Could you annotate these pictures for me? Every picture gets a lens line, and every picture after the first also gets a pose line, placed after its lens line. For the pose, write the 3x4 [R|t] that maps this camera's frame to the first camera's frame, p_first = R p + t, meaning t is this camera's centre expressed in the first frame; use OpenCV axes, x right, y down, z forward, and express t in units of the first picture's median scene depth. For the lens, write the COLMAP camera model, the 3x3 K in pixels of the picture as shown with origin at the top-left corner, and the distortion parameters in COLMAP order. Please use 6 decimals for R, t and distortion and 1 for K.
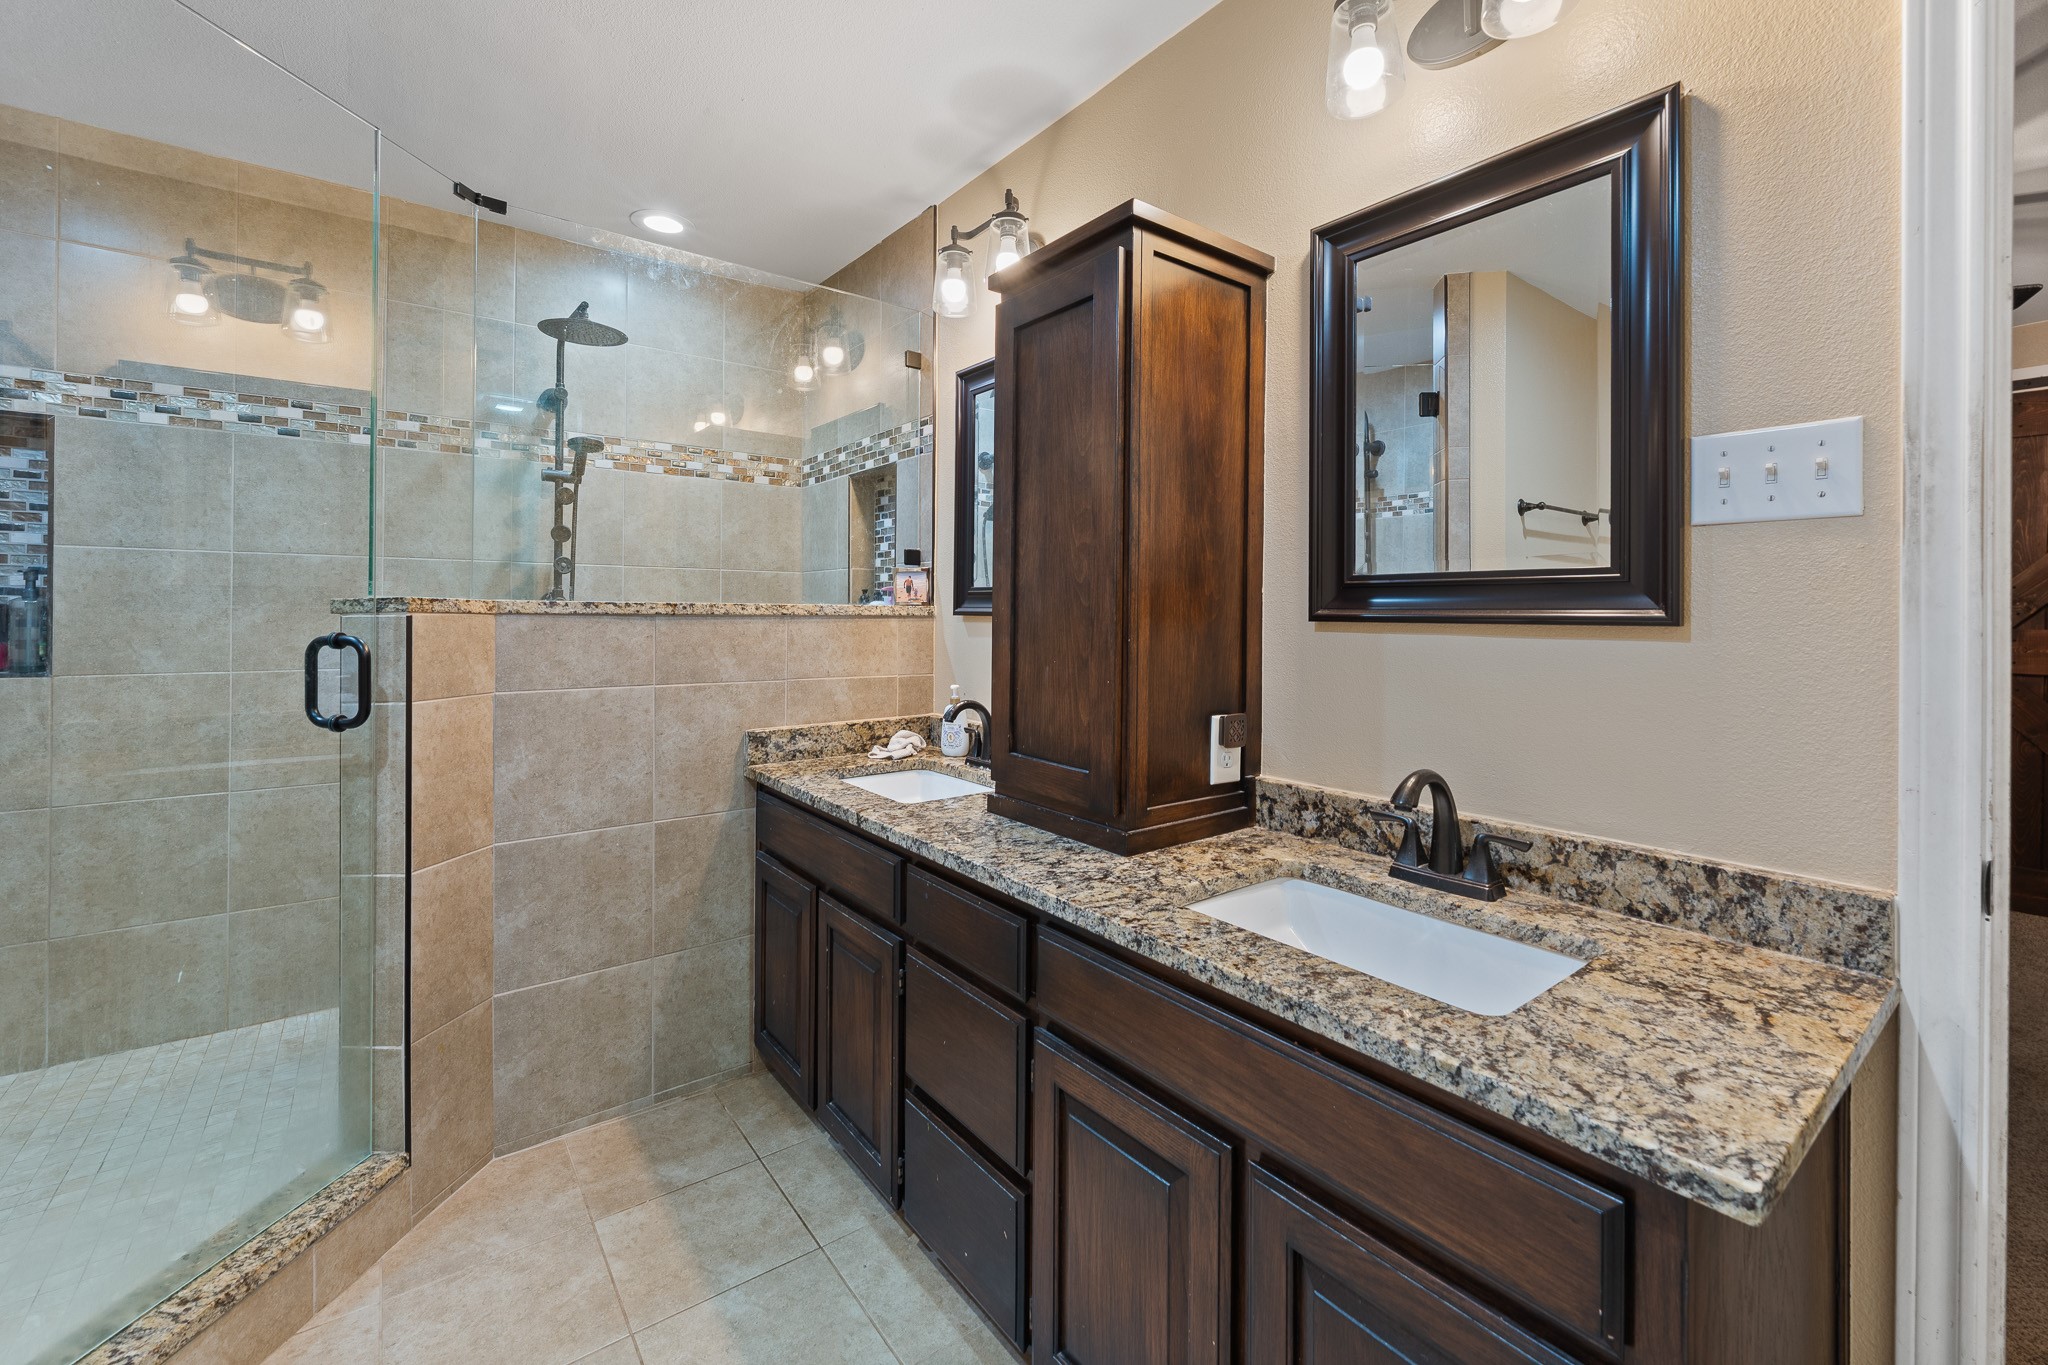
lens RADIAL K [[842.6, 0, 966.1], [0, 842.6, 609.7], [0, 0, 1]] dist [-0.004693, 0.000983]
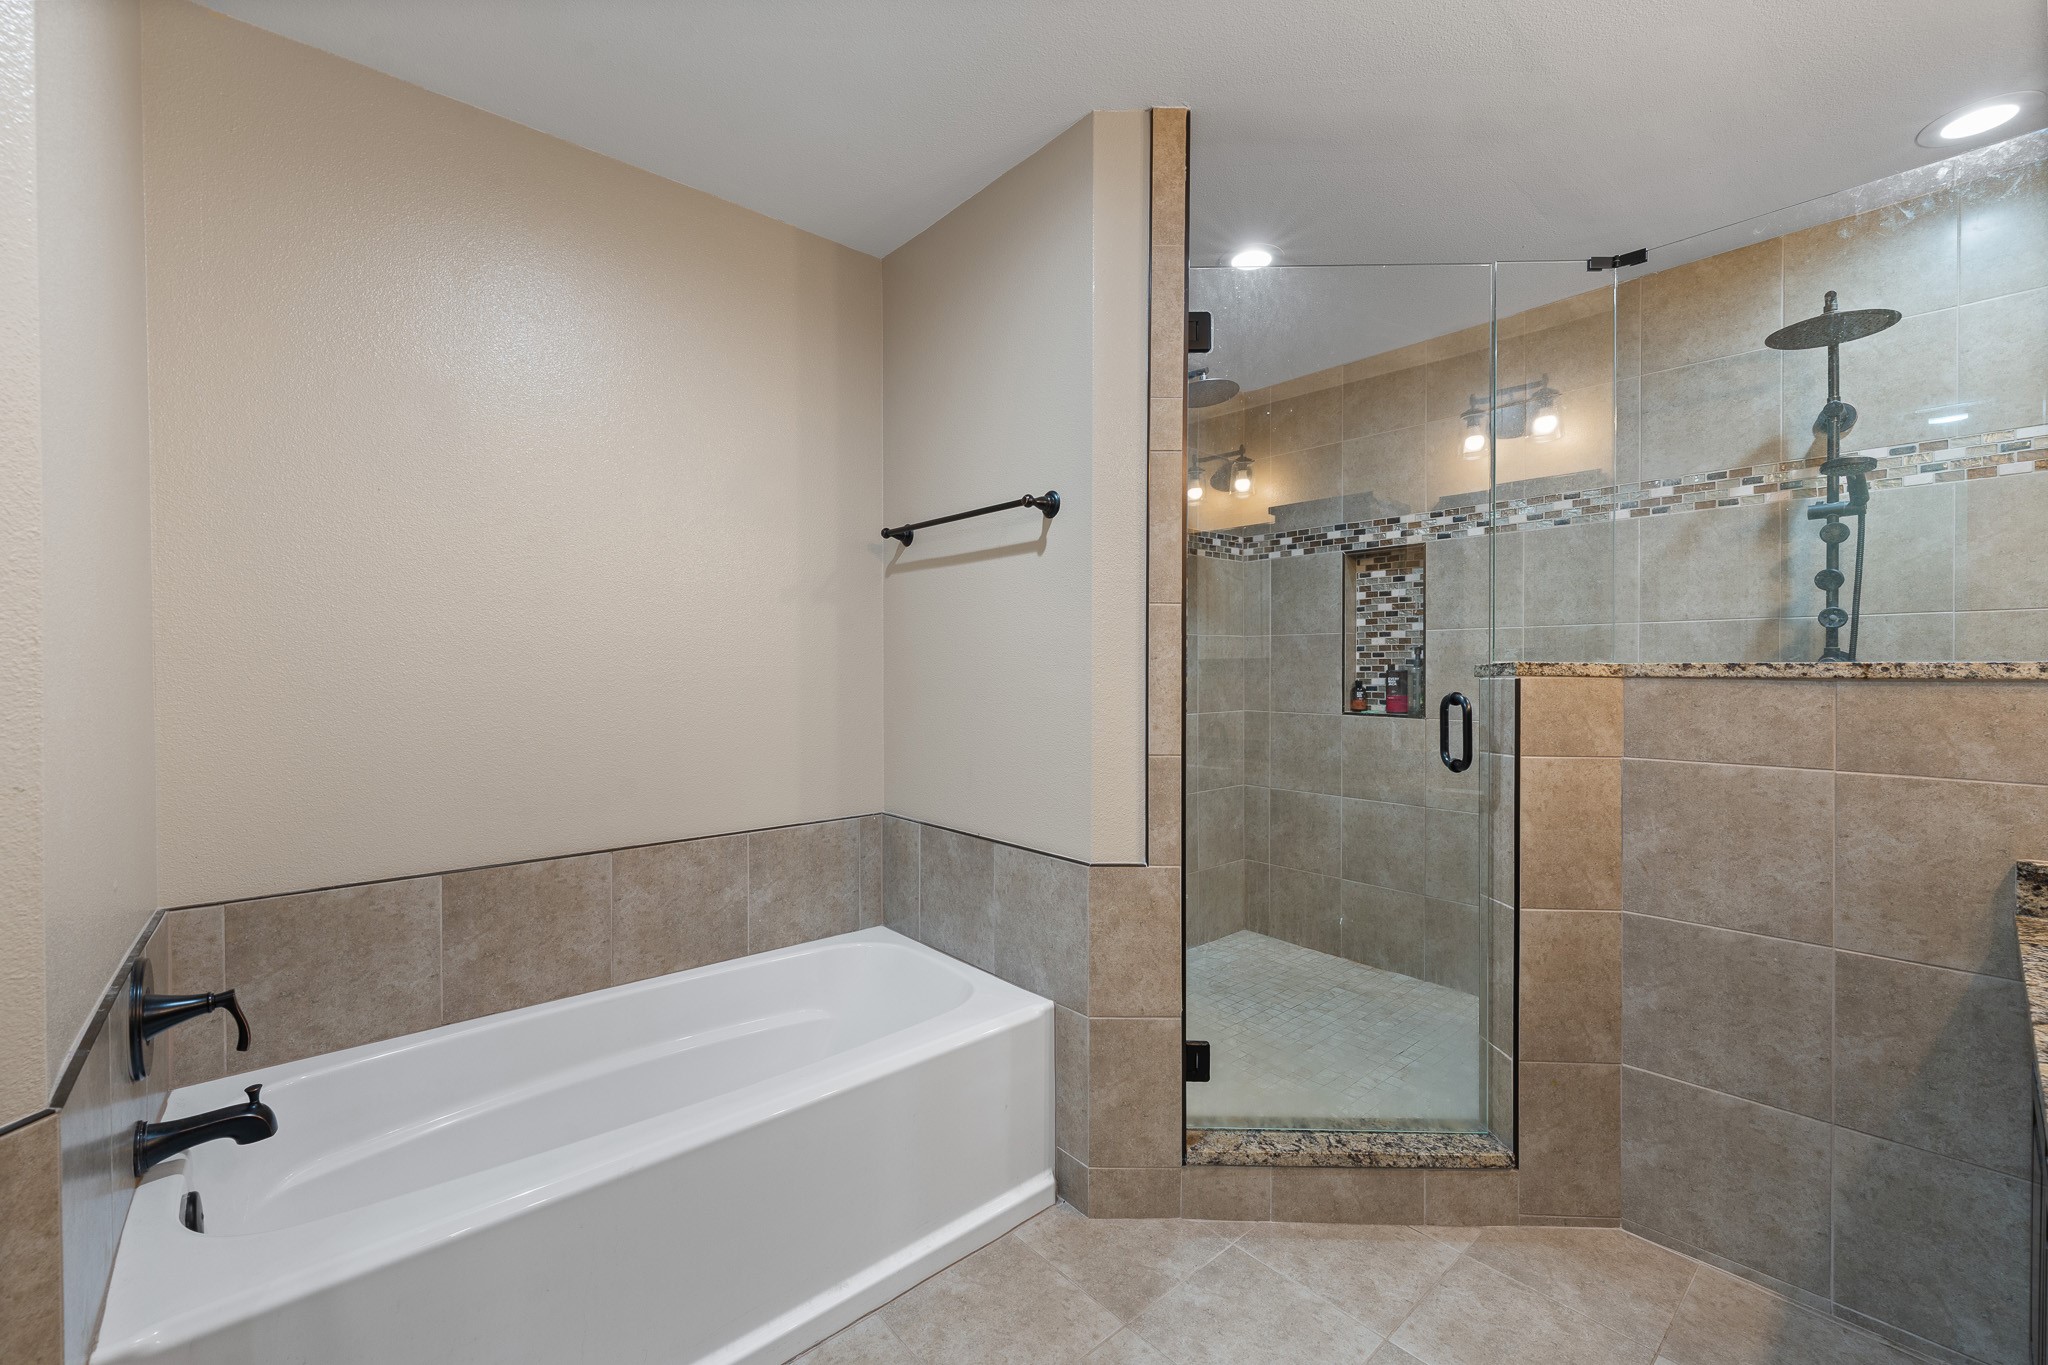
lens RADIAL K [[743.1, 0, 1016.0], [0, 743.1, 675.9], [0, 0, 1]] dist [-0.000796, -0.000283]
pose [[0.151046, 0.000071, -0.988527, 0.185264], [0.004324, 0.999990, 0.000732, -0.000288], [0.988517, -0.004385, 0.151045, 0.160674]]
